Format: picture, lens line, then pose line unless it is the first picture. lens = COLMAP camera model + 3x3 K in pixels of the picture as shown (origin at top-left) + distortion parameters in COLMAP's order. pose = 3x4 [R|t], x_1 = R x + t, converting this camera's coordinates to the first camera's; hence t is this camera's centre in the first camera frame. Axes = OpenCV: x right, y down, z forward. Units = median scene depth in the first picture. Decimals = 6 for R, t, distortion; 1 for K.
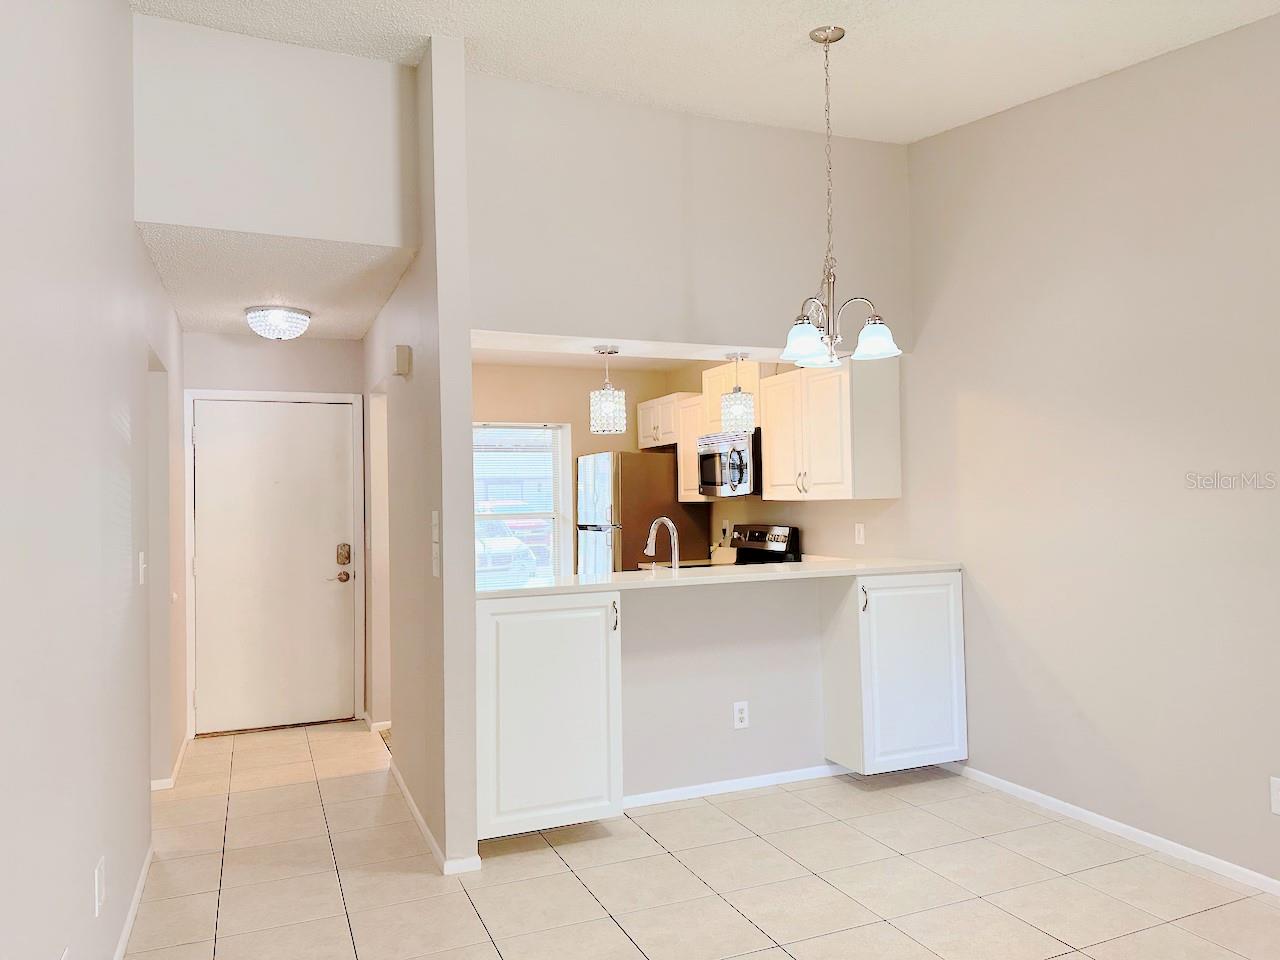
lens RADIAL K [[891.0, 0, 640.0], [0, 891.0, 480.0], [0, 0, 1]] dist [0.068612, 0.000229]
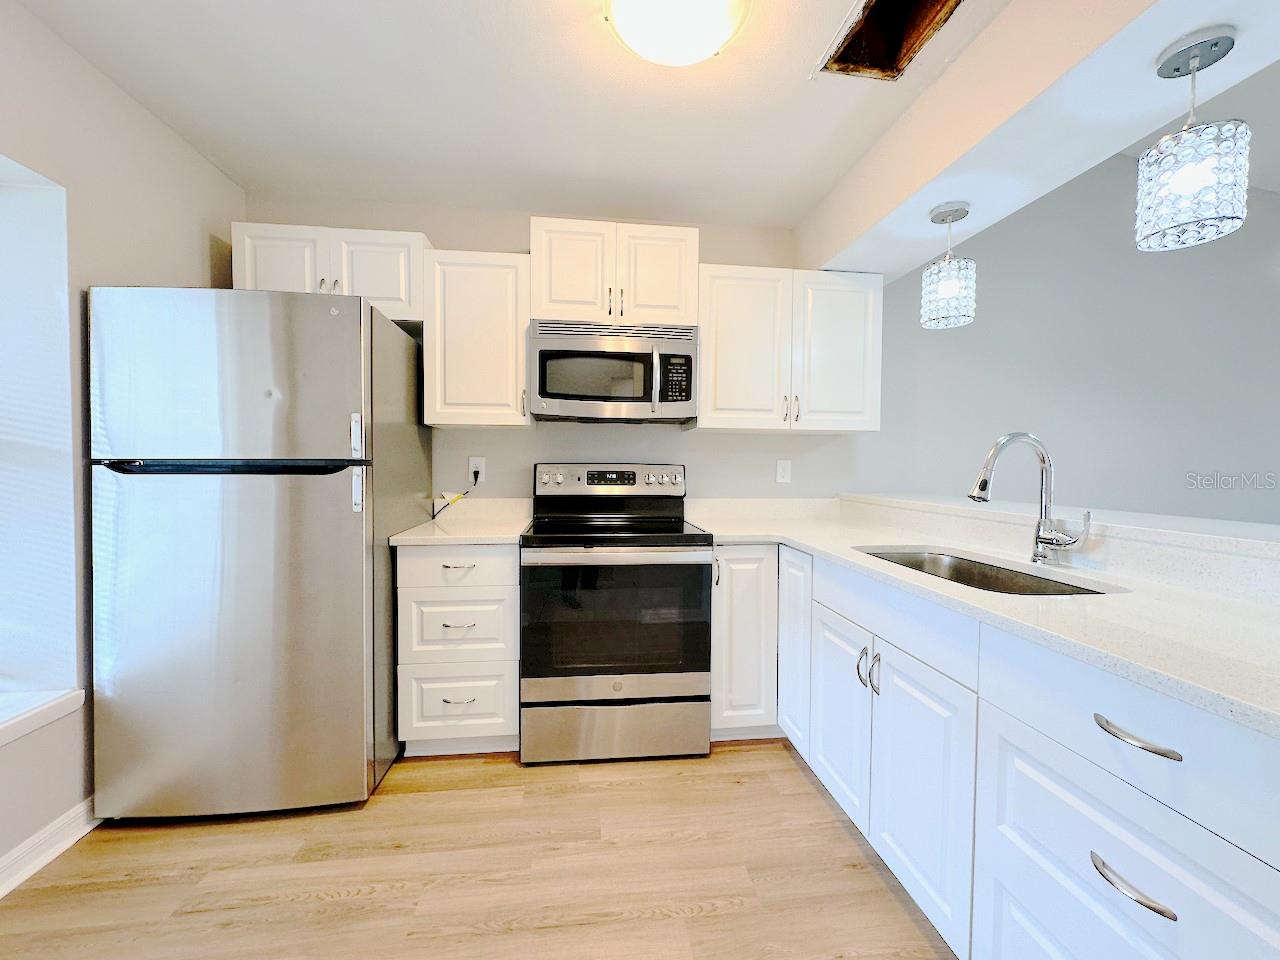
lens RADIAL K [[527.5, 0, 641.4], [0, 527.5, 487.3], [0, 0, 1]] dist [0.000308, 0.000130]
pose [[0.272994, -0.012043, 0.961940, -0.324298], [-0.033819, 0.999183, 0.022107, 0.068897], [-0.961421, -0.038567, 0.272364, 0.981899]]
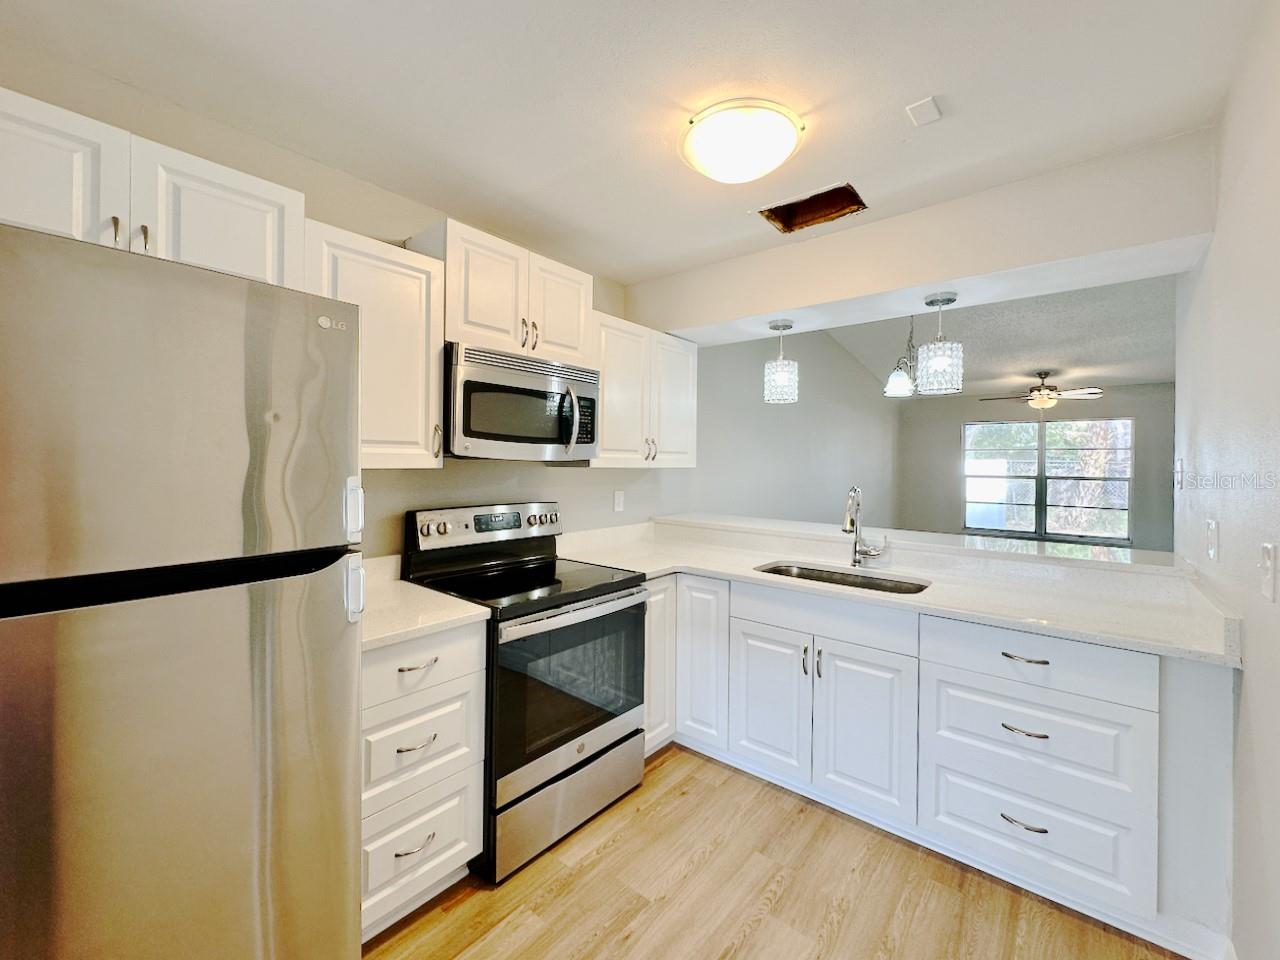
lens RADIAL K [[546.5, 0, 644.3], [0, 546.5, 462.7], [0, 0, 1]] dist [-0.003591, -0.000199]
pose [[-0.484875, 0.016129, 0.874435, -0.316251], [-0.017577, 0.999448, -0.028182, 0.032447], [-0.874407, -0.029035, -0.484324, 1.267330]]
